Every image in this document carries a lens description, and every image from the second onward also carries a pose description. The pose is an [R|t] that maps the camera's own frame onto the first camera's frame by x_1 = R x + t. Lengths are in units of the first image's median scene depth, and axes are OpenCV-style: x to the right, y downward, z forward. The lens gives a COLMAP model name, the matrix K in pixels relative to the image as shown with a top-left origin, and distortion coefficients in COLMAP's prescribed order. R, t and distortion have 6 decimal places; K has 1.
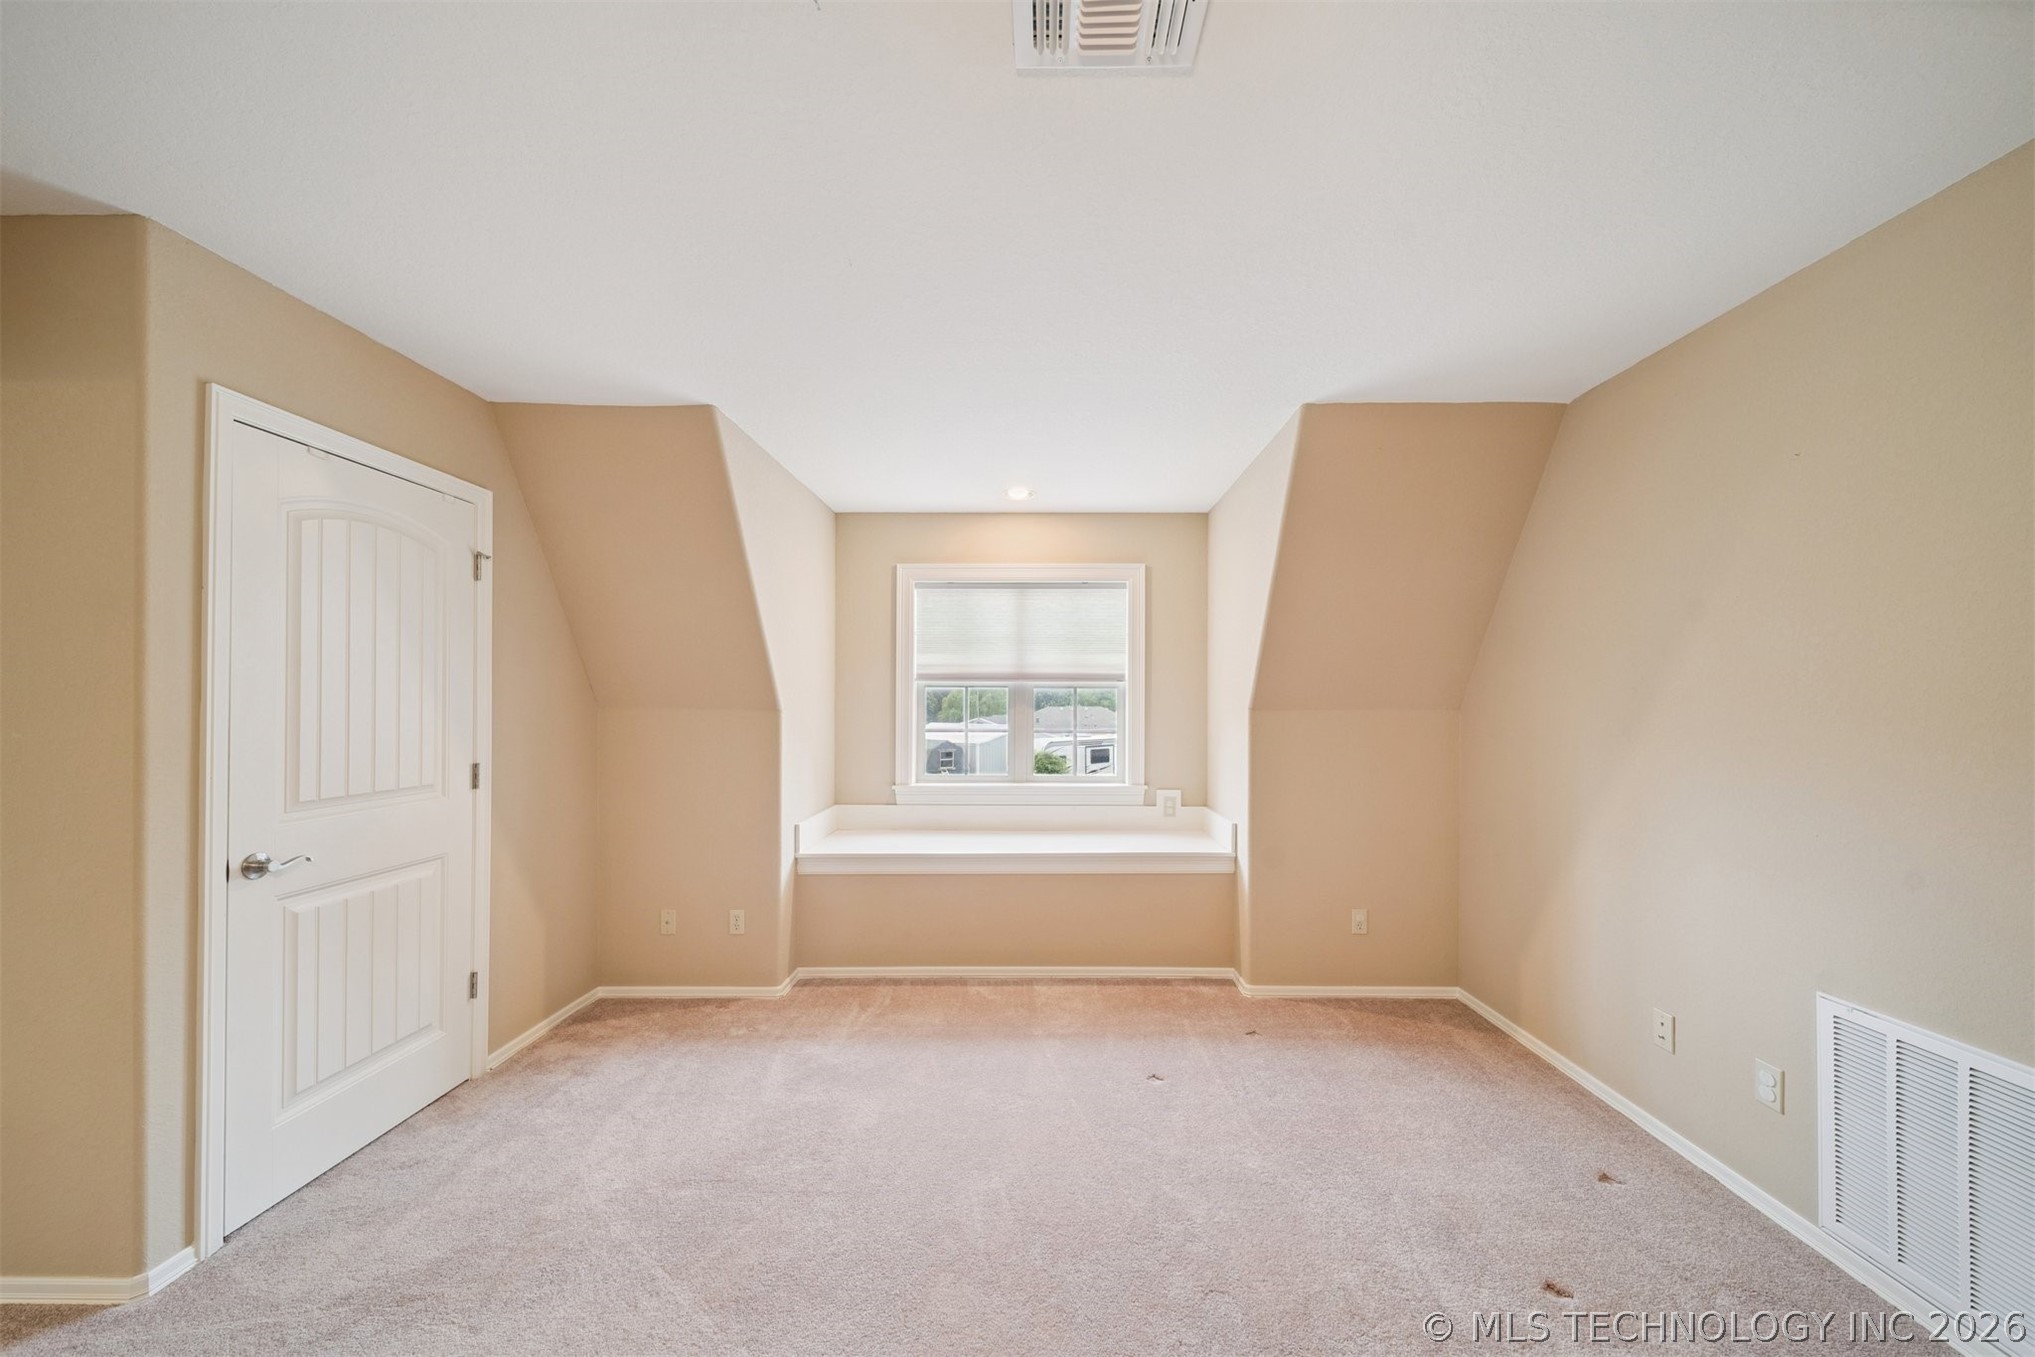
lens RADIAL K [[713.1, 0, 1060.0], [0, 713.1, 698.2], [0, 0, 1]] dist [0.002596, -0.000259]
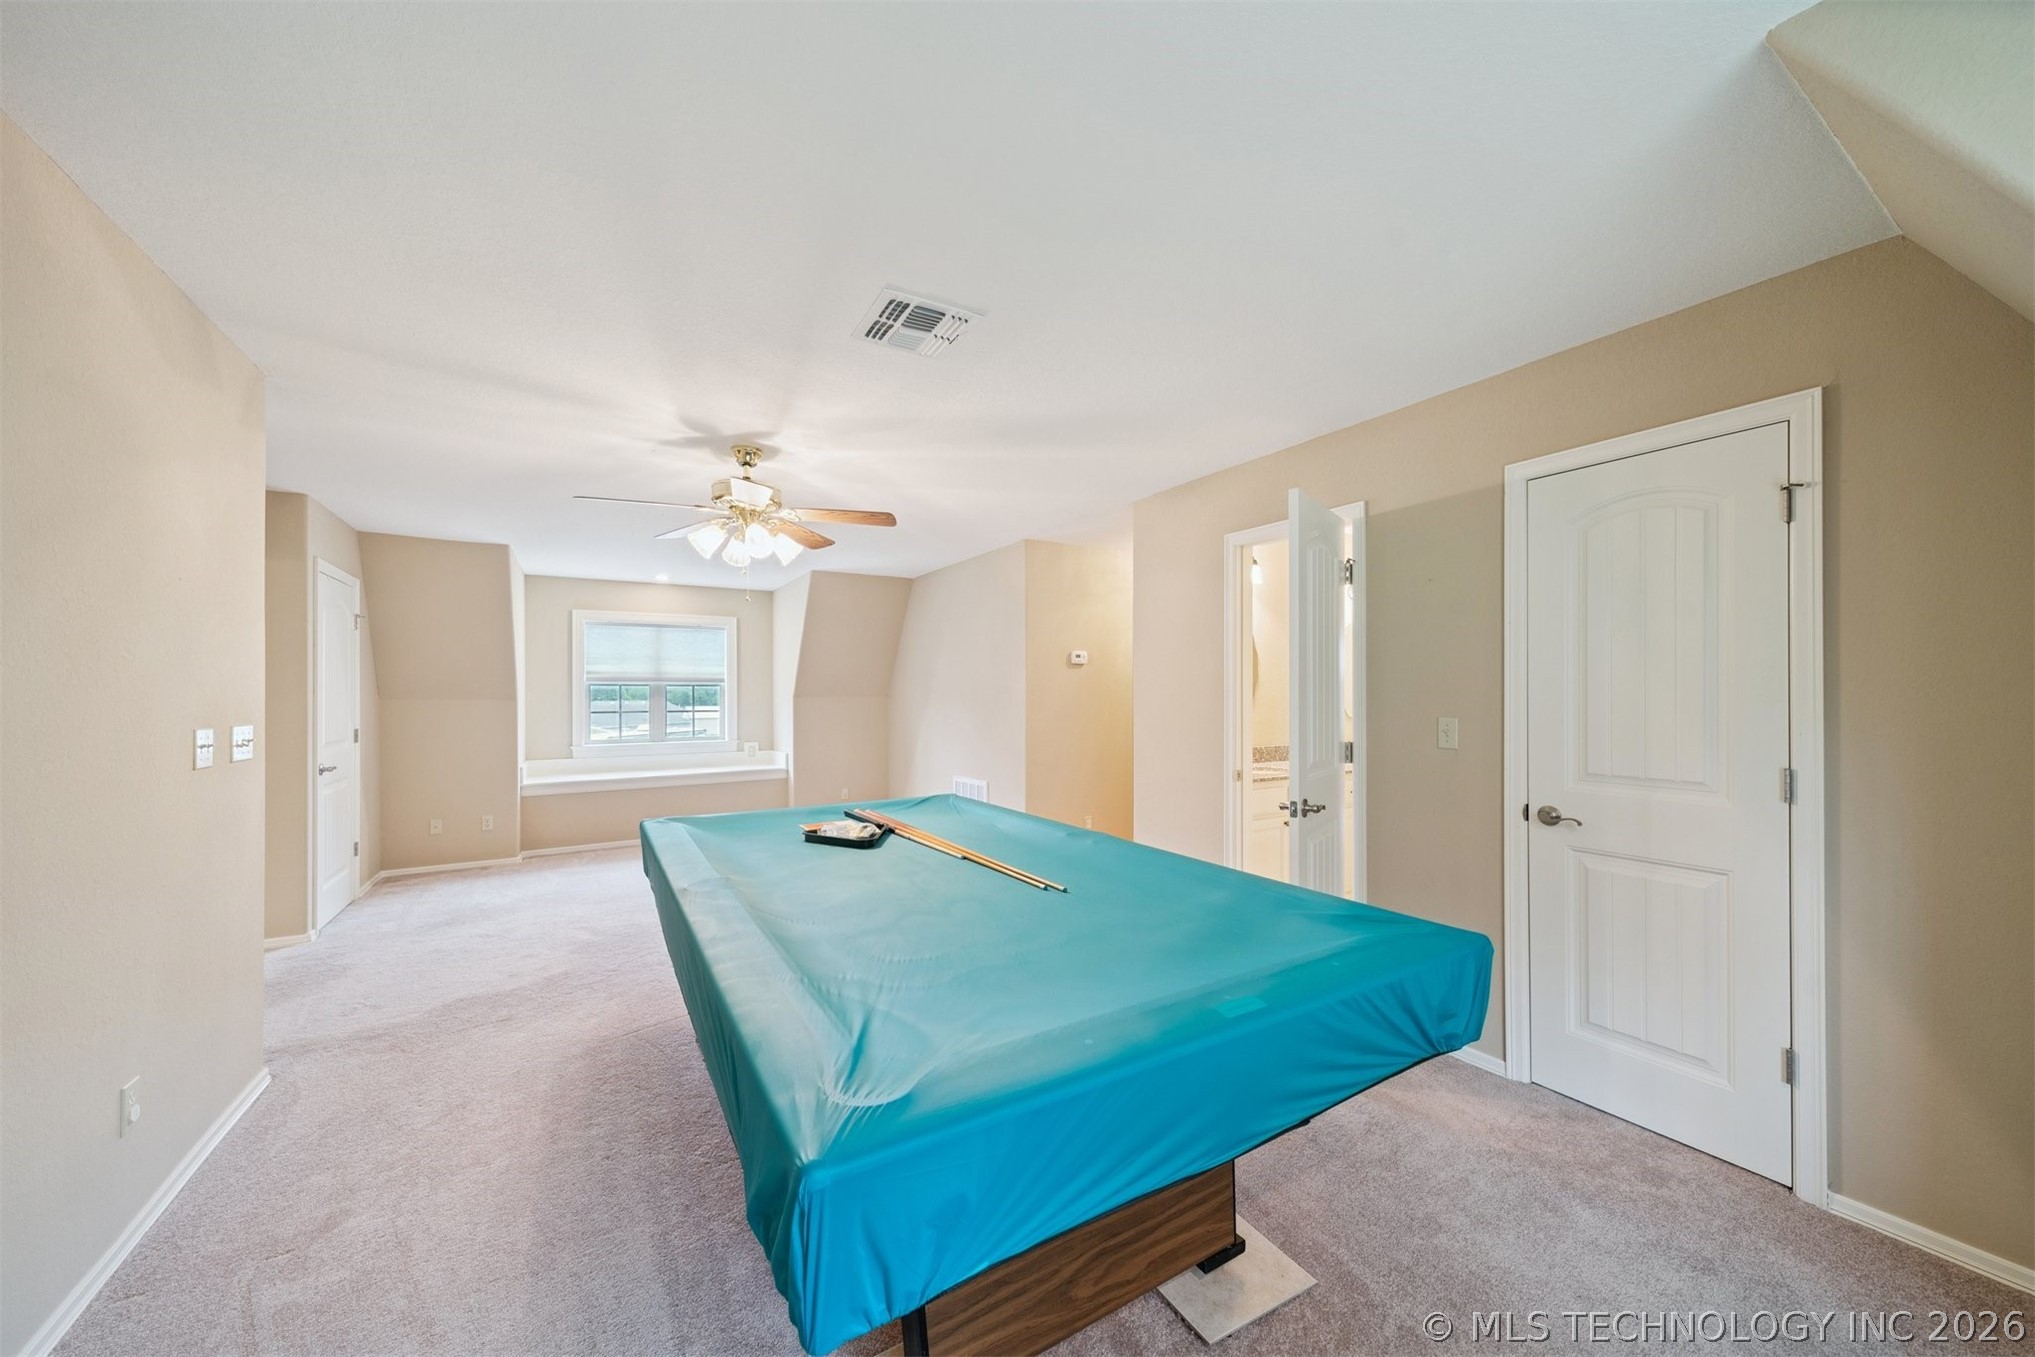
lens RADIAL K [[713.1, 0, 1028.7], [0, 713.1, 689.2], [0, 0, 1]] dist [0.002596, -0.000259]
pose [[0.860442, -0.004392, 0.509530, -0.199271], [0.005599, 0.999984, -0.000835, -0.001233], [-0.509518, 0.003571, 0.860453, -1.115428]]
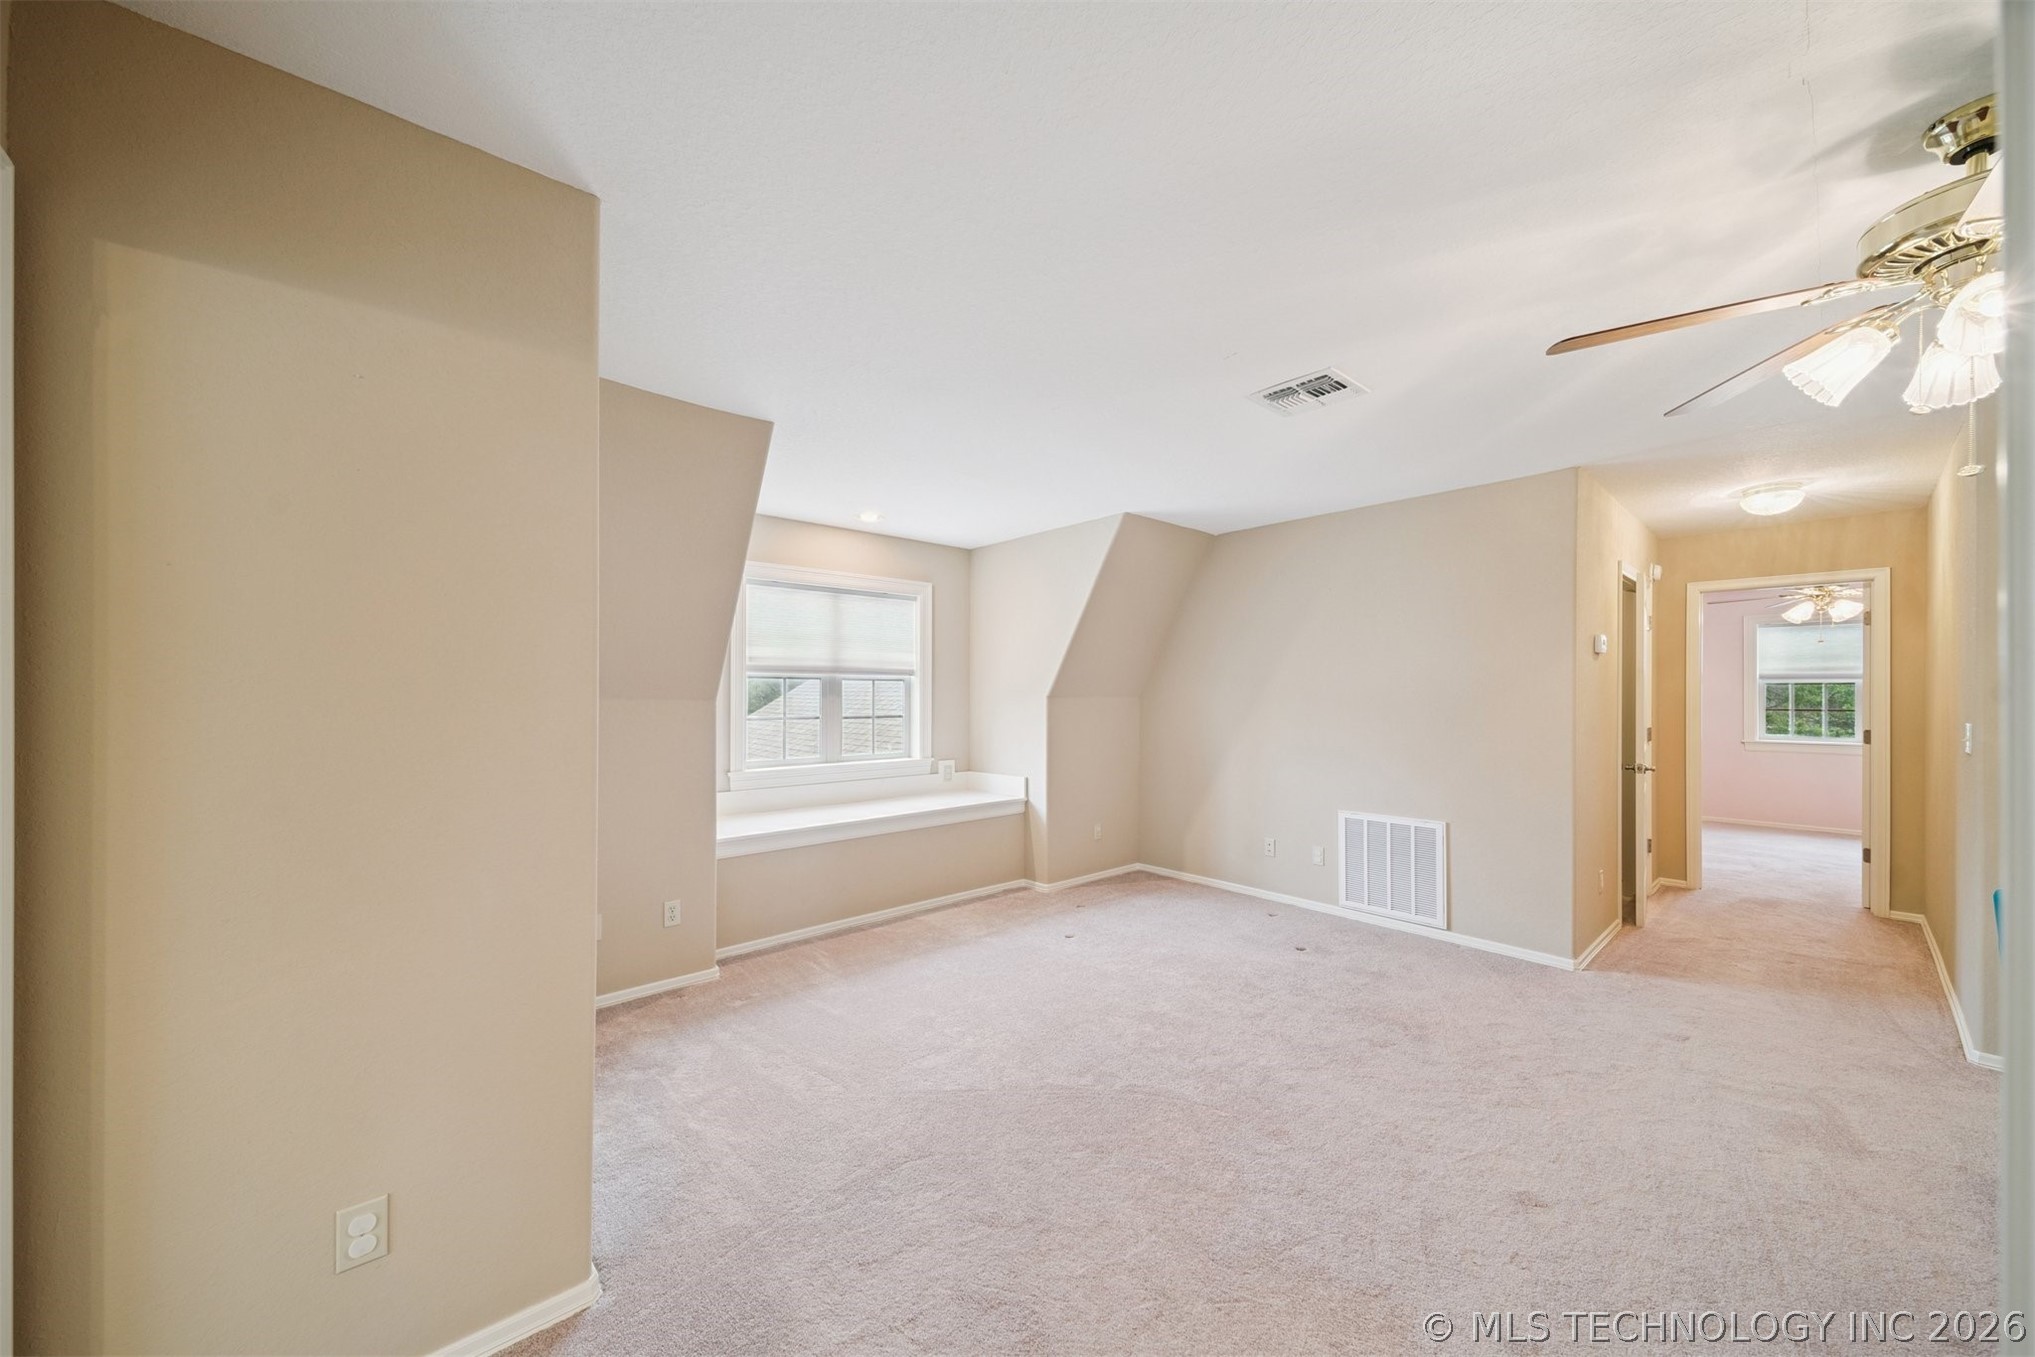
lens RADIAL K [[713.1, 0, 1006.4], [0, 713.1, 687.2], [0, 0, 1]] dist [0.002596, -0.000259]
pose [[0.755983, 0.004792, 0.654574, -0.732283], [-0.003869, 0.999988, -0.002853, -0.000439], [-0.654580, -0.000376, 0.755993, -0.055043]]
